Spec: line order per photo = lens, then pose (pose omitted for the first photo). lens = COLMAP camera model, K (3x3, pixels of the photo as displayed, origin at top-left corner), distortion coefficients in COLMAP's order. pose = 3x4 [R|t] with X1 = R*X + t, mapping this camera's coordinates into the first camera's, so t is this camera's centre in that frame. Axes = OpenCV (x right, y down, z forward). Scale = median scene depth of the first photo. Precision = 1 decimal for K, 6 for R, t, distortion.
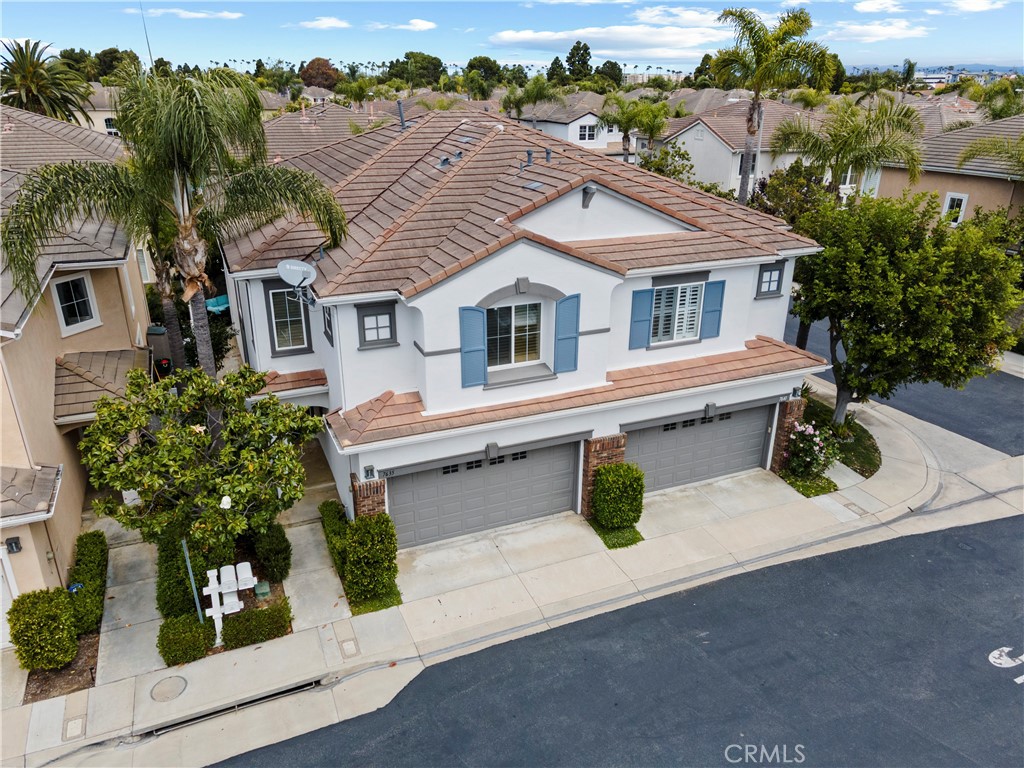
lens RADIAL K [[742.1, 0, 512.0], [0, 742.1, 384.0], [0, 0, 1]] dist [0.049517, -0.000757]
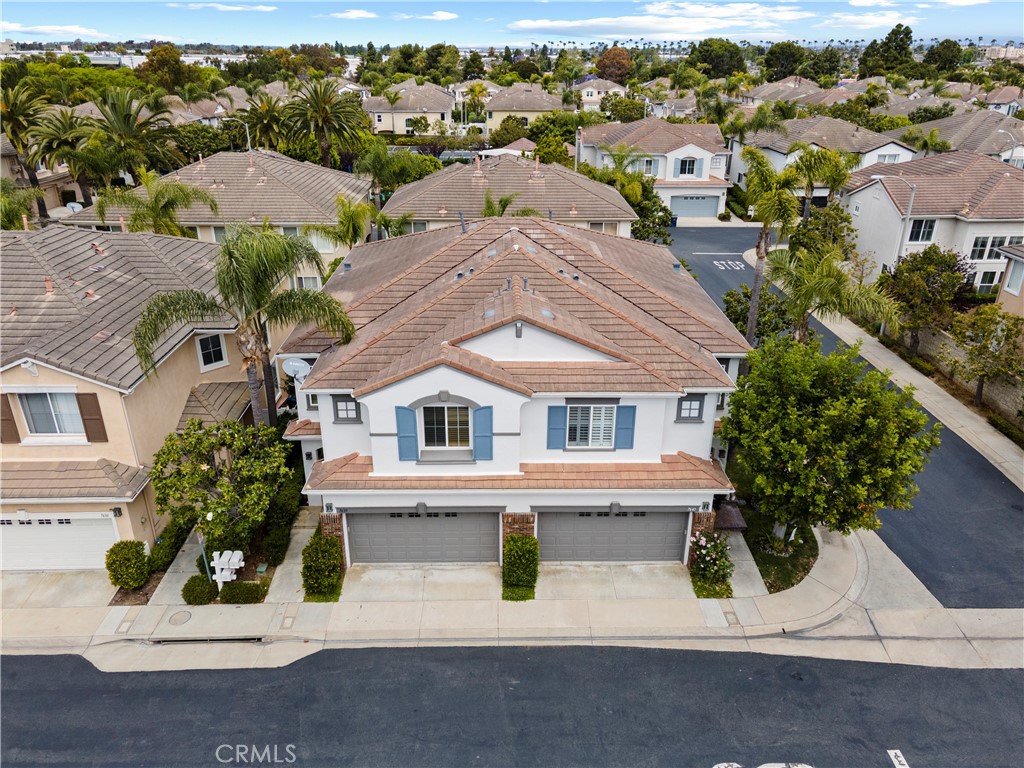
lens RADIAL K [[742.1, 0, 512.0], [0, 742.1, 384.0], [0, 0, 1]] dist [0.049517, -0.000757]
pose [[0.926669, 0.153176, -0.343251, 0.544911], [-0.143181, 0.988198, 0.054439, -0.226292], [0.347539, -0.001300, 0.937665, -0.213336]]
